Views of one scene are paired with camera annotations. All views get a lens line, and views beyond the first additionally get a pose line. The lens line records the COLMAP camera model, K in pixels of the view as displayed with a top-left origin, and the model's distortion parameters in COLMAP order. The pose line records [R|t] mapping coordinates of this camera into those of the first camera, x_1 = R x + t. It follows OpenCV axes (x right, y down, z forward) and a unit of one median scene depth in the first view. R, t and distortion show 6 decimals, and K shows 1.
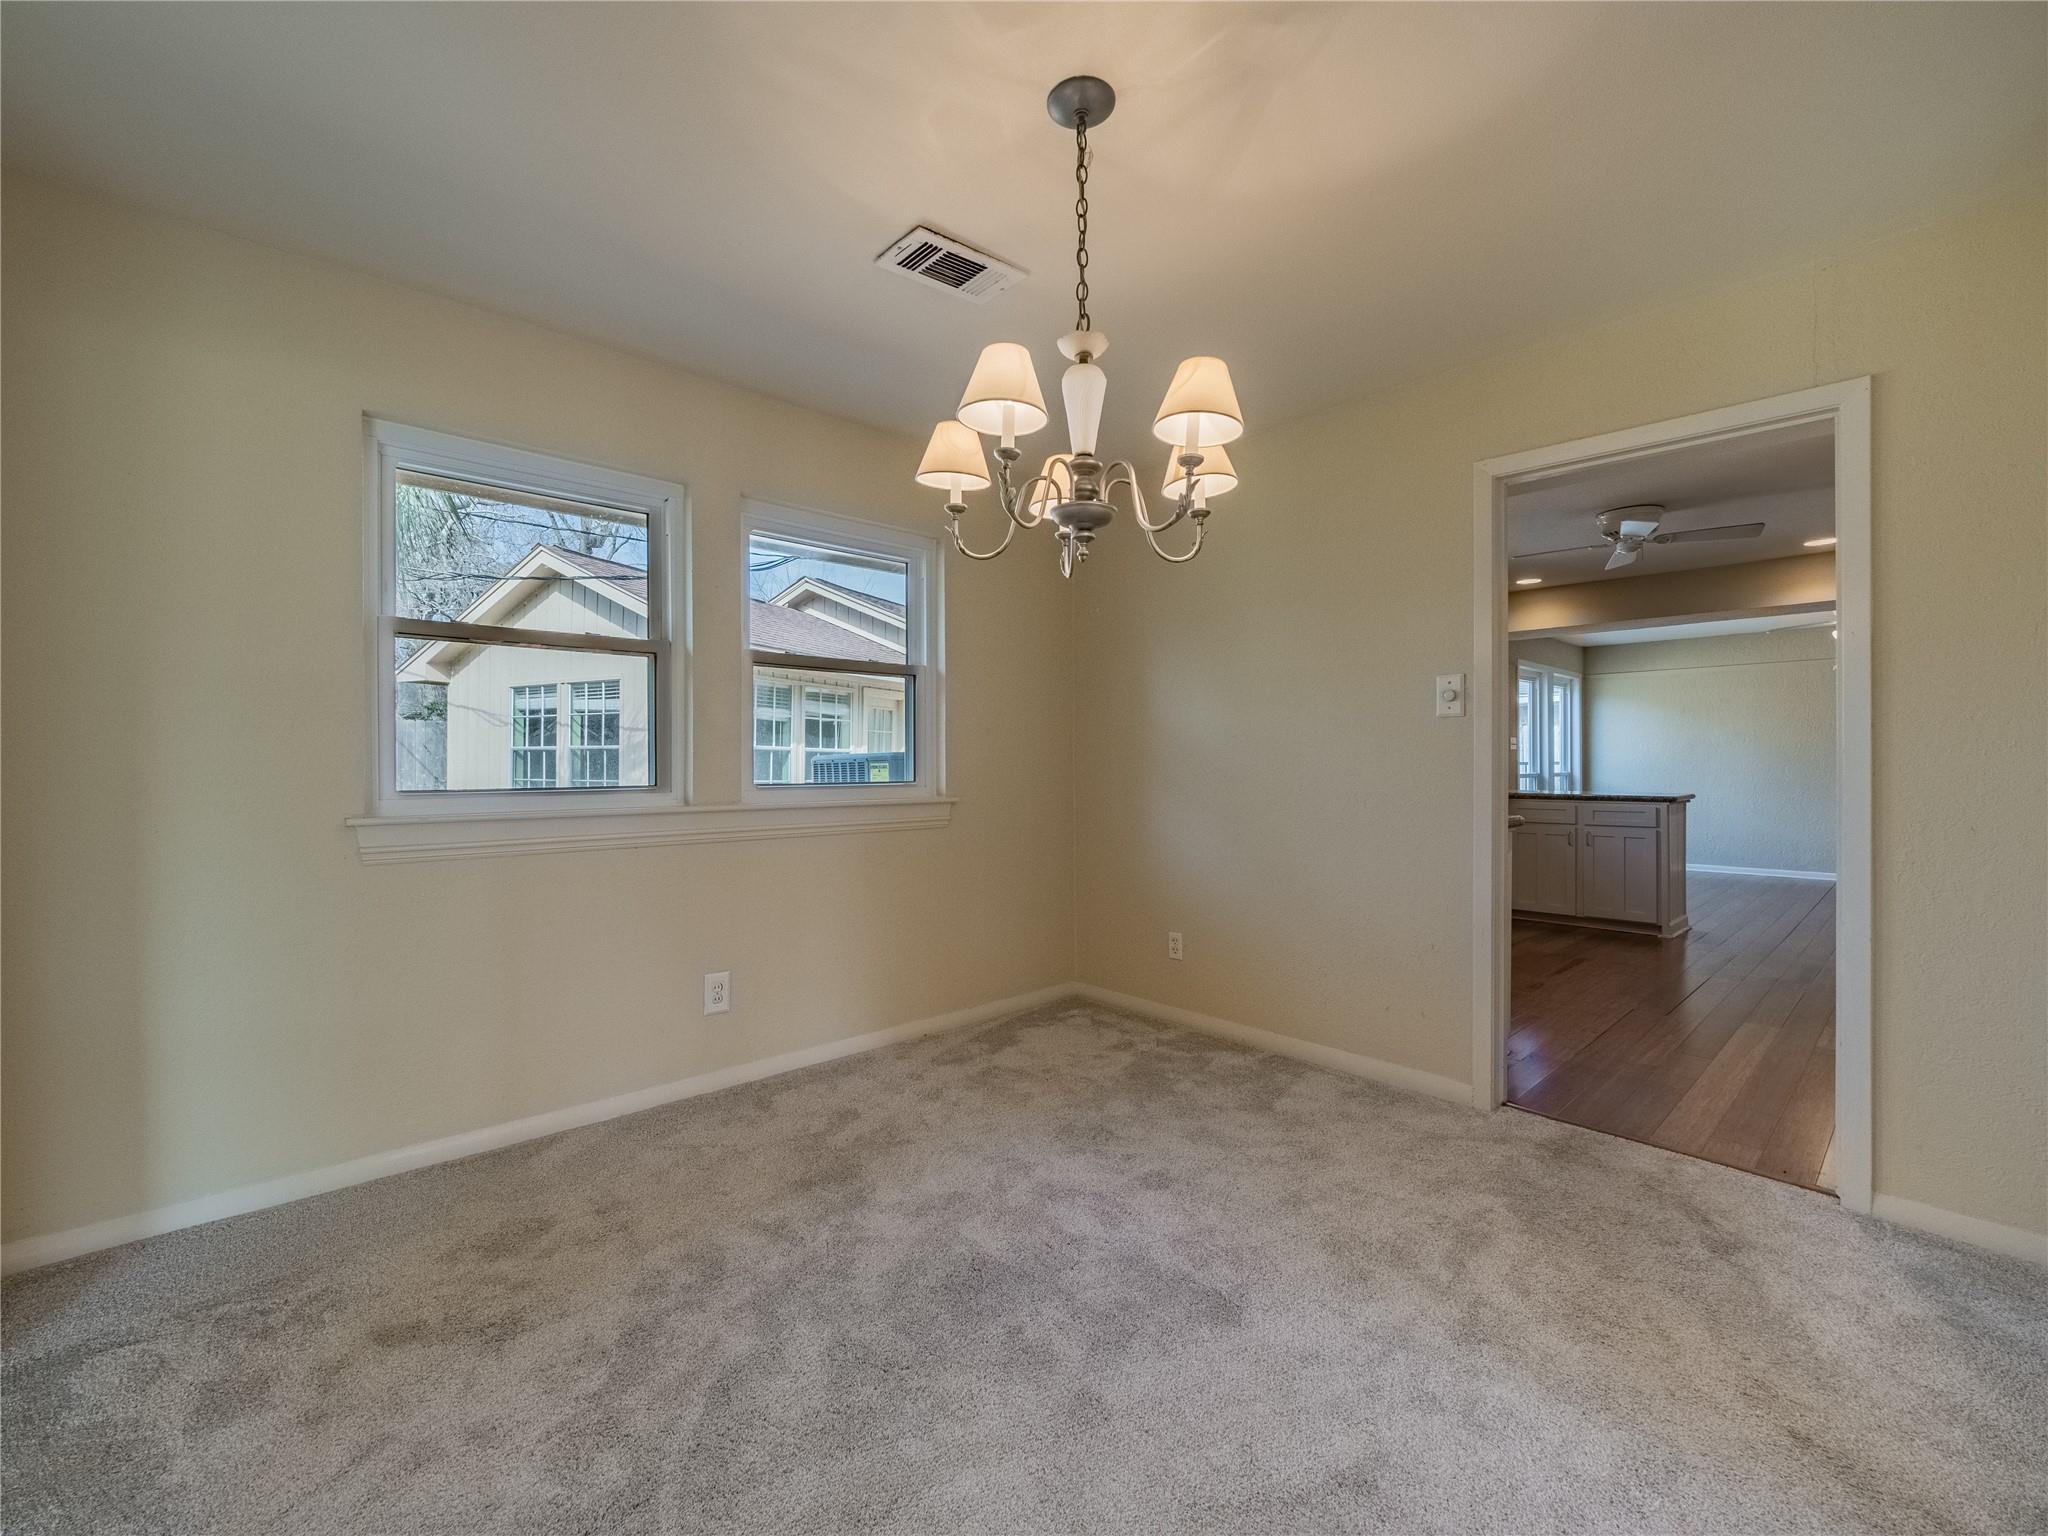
lens RADIAL K [[834.0, 0, 1023.8], [0, 834.0, 762.9], [0, 0, 1]] dist [-0.001246, -0.000175]
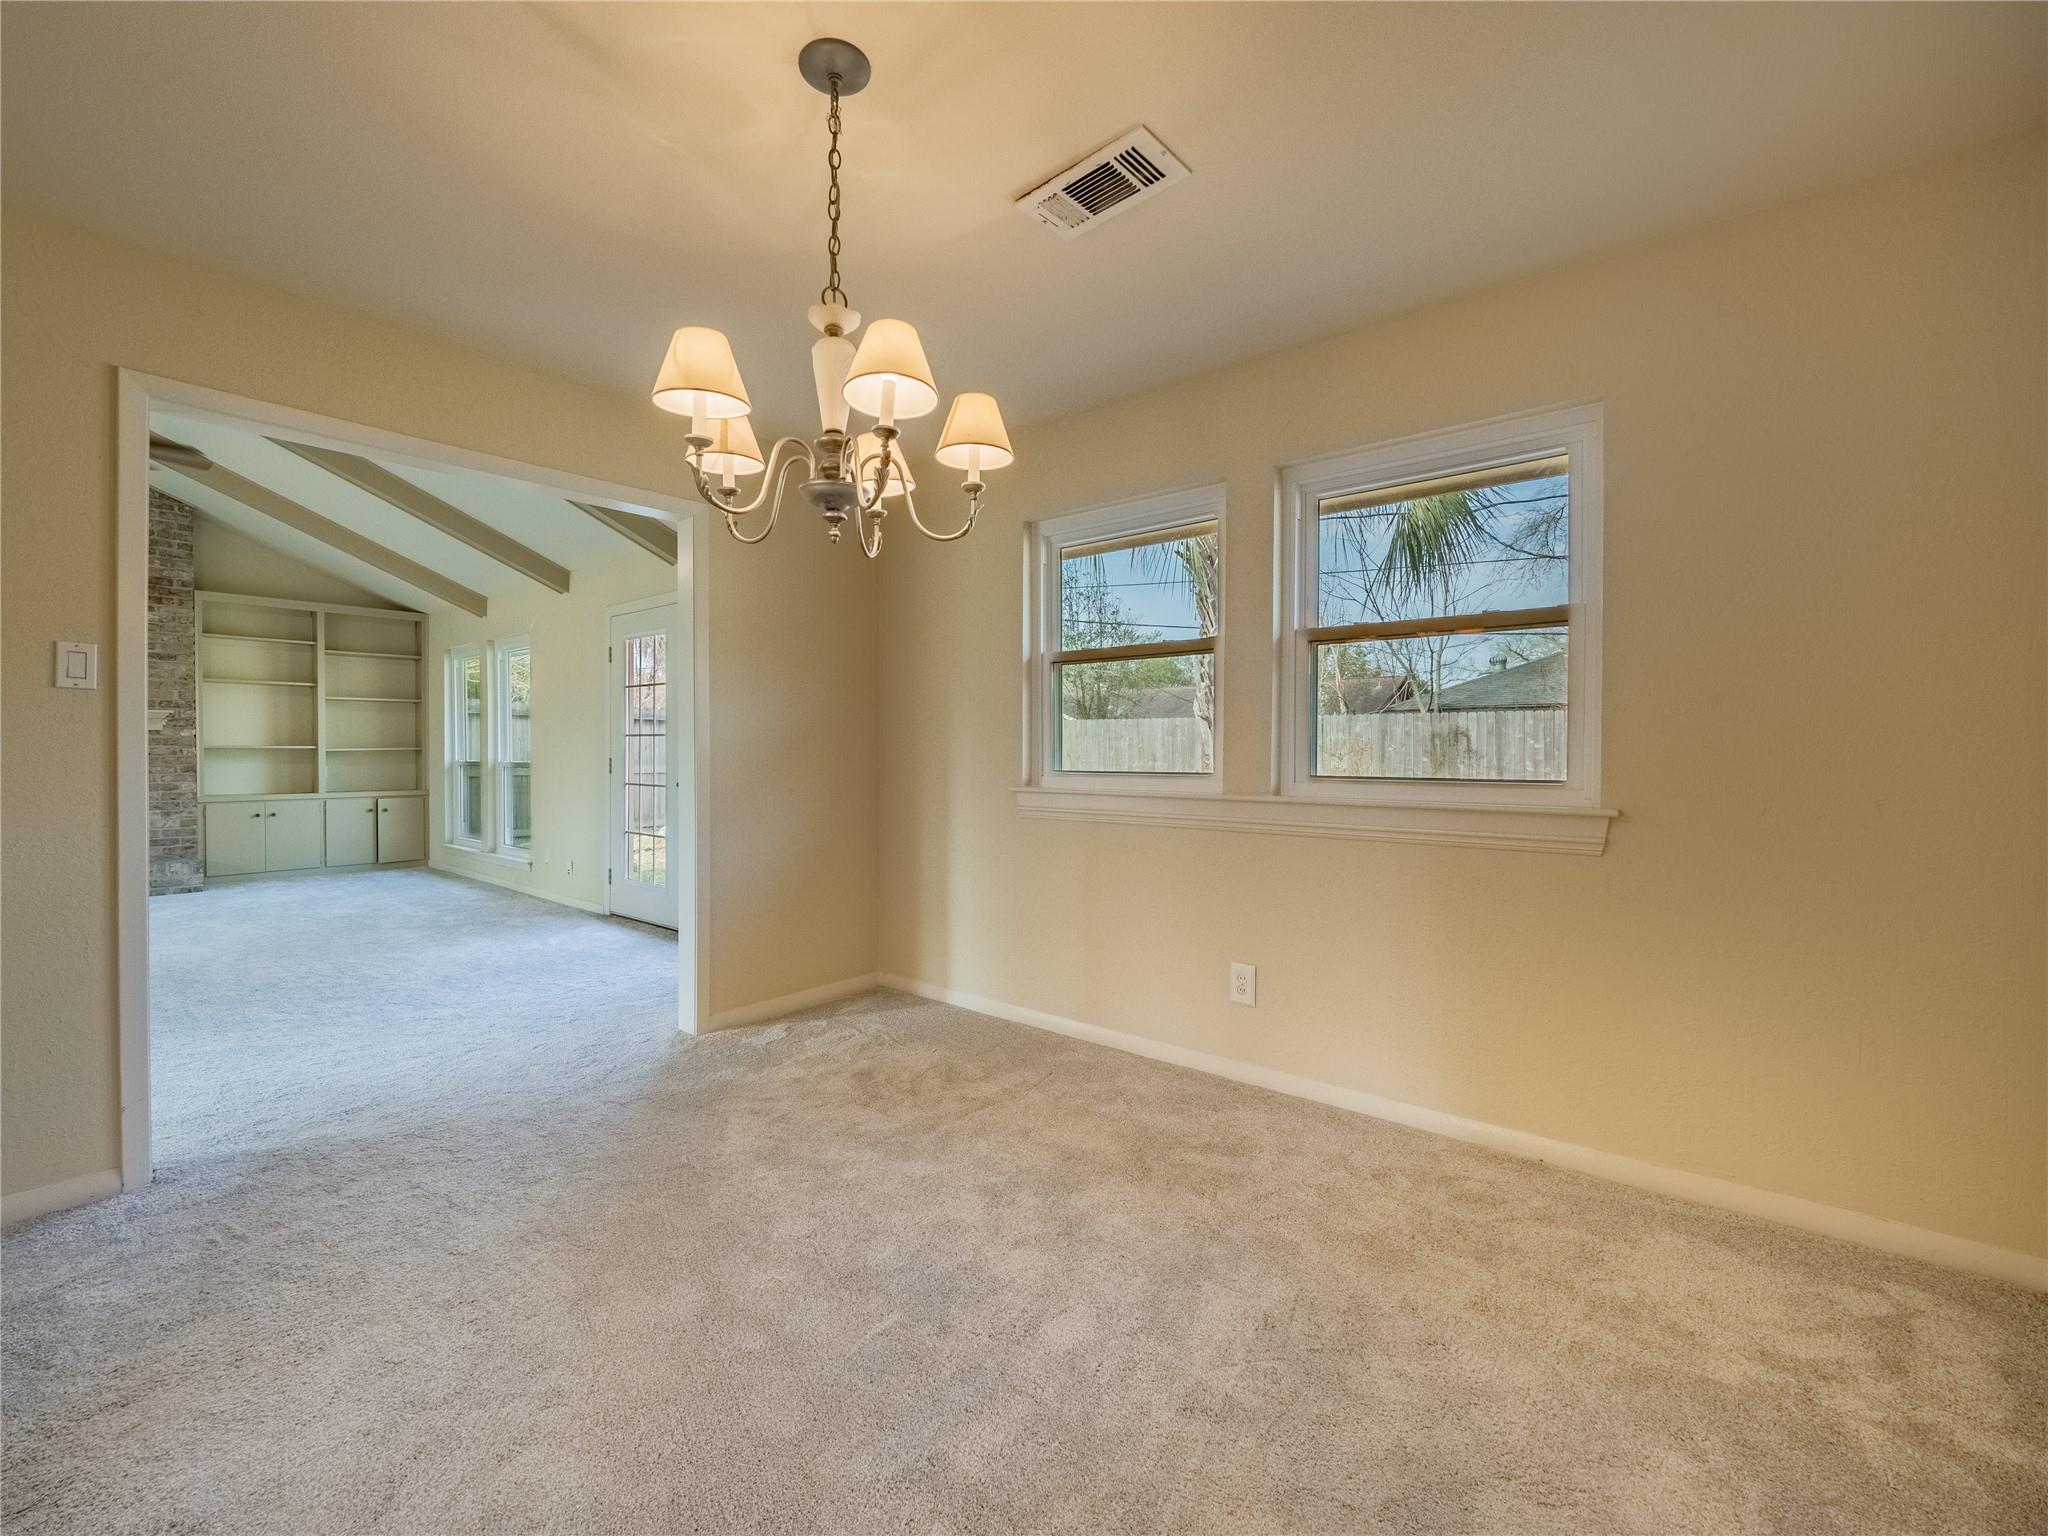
lens RADIAL K [[871.9, 0, 1021.7], [0, 871.9, 762.6], [0, 0, 1]] dist [-0.010146, -0.000353]
pose [[0.147333, 0.013416, -0.988996, 0.828102], [-0.007126, 0.999896, 0.012502, 0.003108], [0.989061, 0.005206, 0.147414, 0.798868]]
